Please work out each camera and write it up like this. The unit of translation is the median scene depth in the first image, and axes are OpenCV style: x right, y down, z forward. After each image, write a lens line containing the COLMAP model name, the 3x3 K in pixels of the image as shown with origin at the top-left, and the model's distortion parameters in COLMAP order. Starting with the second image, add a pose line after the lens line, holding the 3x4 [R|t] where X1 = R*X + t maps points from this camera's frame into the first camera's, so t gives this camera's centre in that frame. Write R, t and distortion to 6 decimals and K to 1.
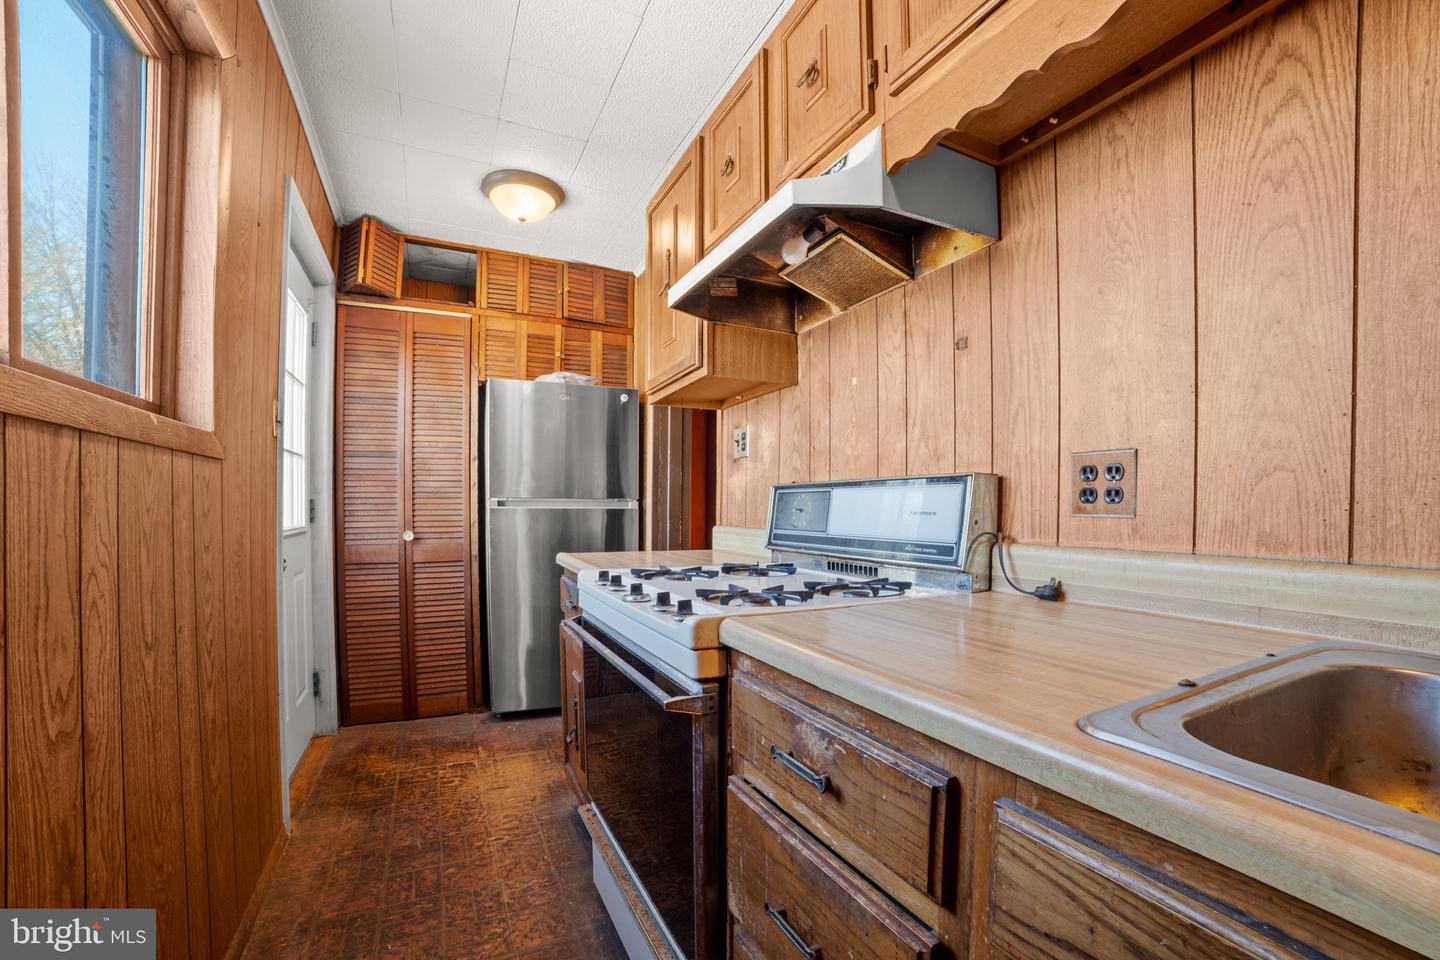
lens RADIAL K [[594.0, 0, 722.4], [0, 594.0, 499.3], [0, 0, 1]] dist [-0.117665, 0.044840]
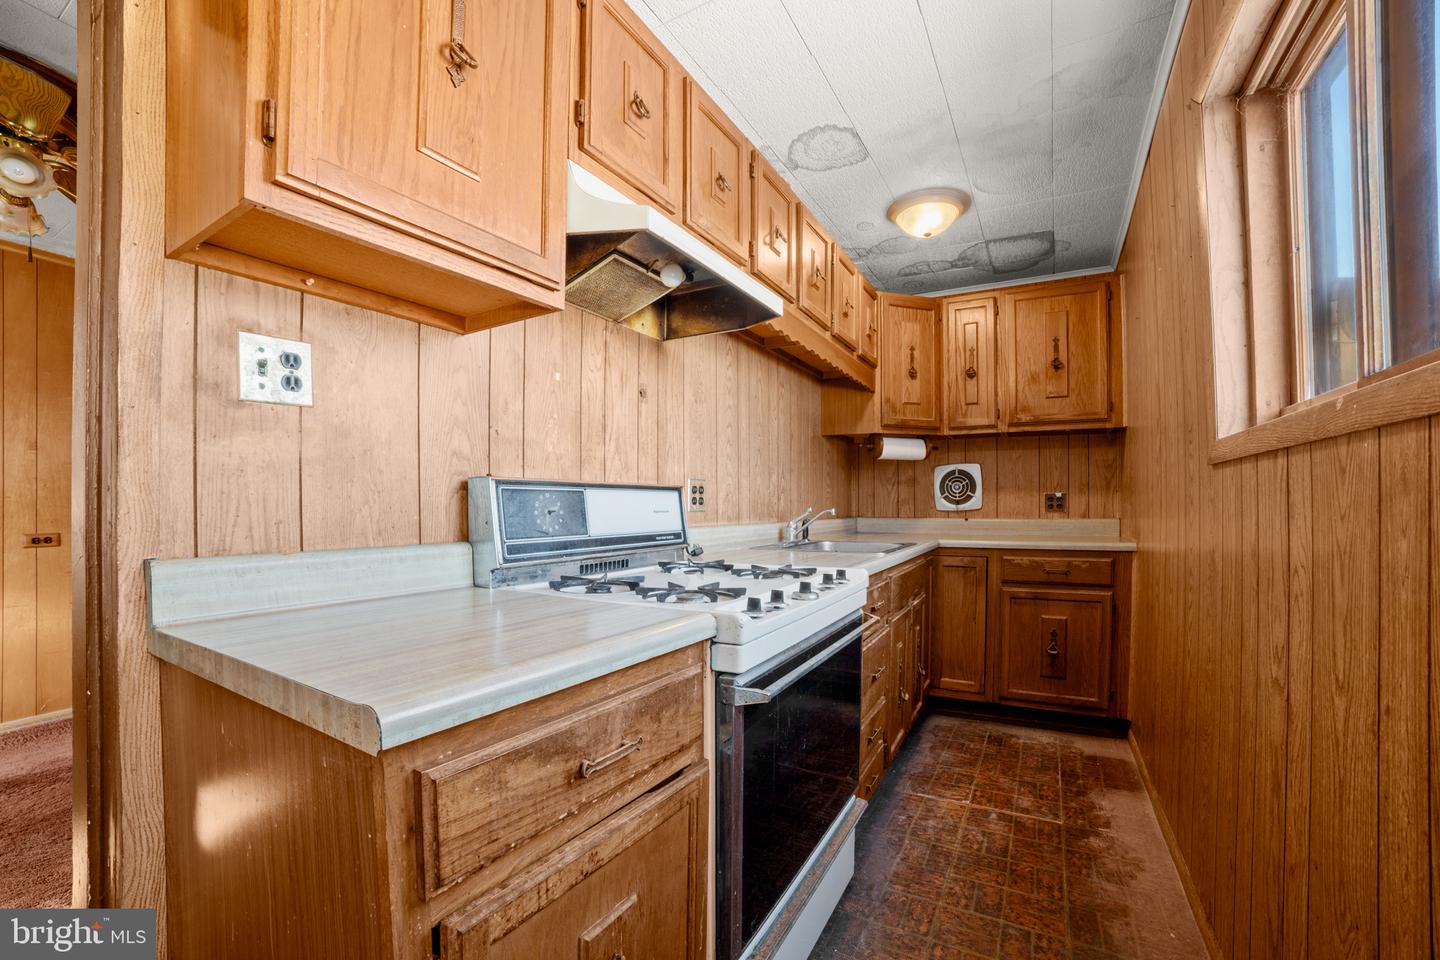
lens RADIAL K [[594.0, 0, 722.4], [0, 594.0, 499.3], [0, 0, 1]] dist [-0.117665, 0.044840]
pose [[-0.568232, 0.004644, 0.822855, -0.869277], [-0.012151, 0.999828, -0.014034, 0.011216], [-0.822778, -0.017973, -0.568078, 1.605158]]
